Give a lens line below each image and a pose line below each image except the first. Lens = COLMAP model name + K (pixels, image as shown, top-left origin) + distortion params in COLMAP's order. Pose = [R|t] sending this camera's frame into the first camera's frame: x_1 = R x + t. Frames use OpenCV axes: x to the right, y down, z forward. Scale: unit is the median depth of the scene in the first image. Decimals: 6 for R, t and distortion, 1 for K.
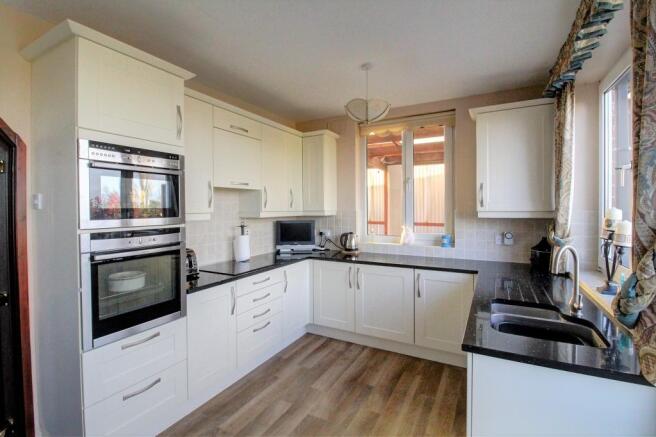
lens RADIAL K [[307.5, 0, 329.1], [0, 307.5, 210.8], [0, 0, 1]] dist [-0.005253, -0.001245]
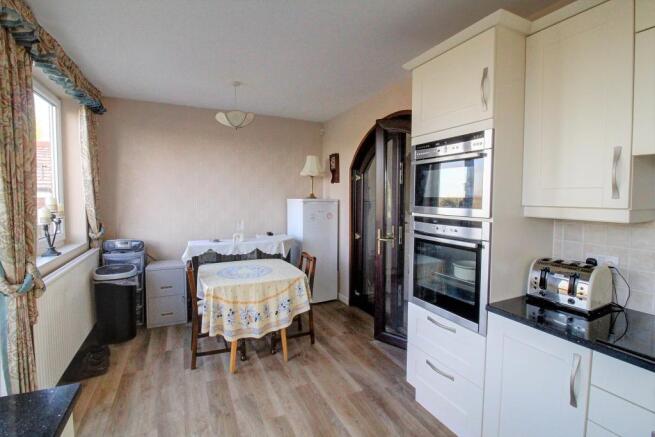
lens RADIAL K [[307.1, 0, 328.6], [0, 307.1, 210.8], [0, 0, 1]] dist [-0.005253, -0.001245]
pose [[-0.581108, 0.041467, -0.812770, 0.190237], [-0.016364, 0.997904, 0.062612, -0.009219], [0.813662, 0.049685, -0.579211, 0.548558]]
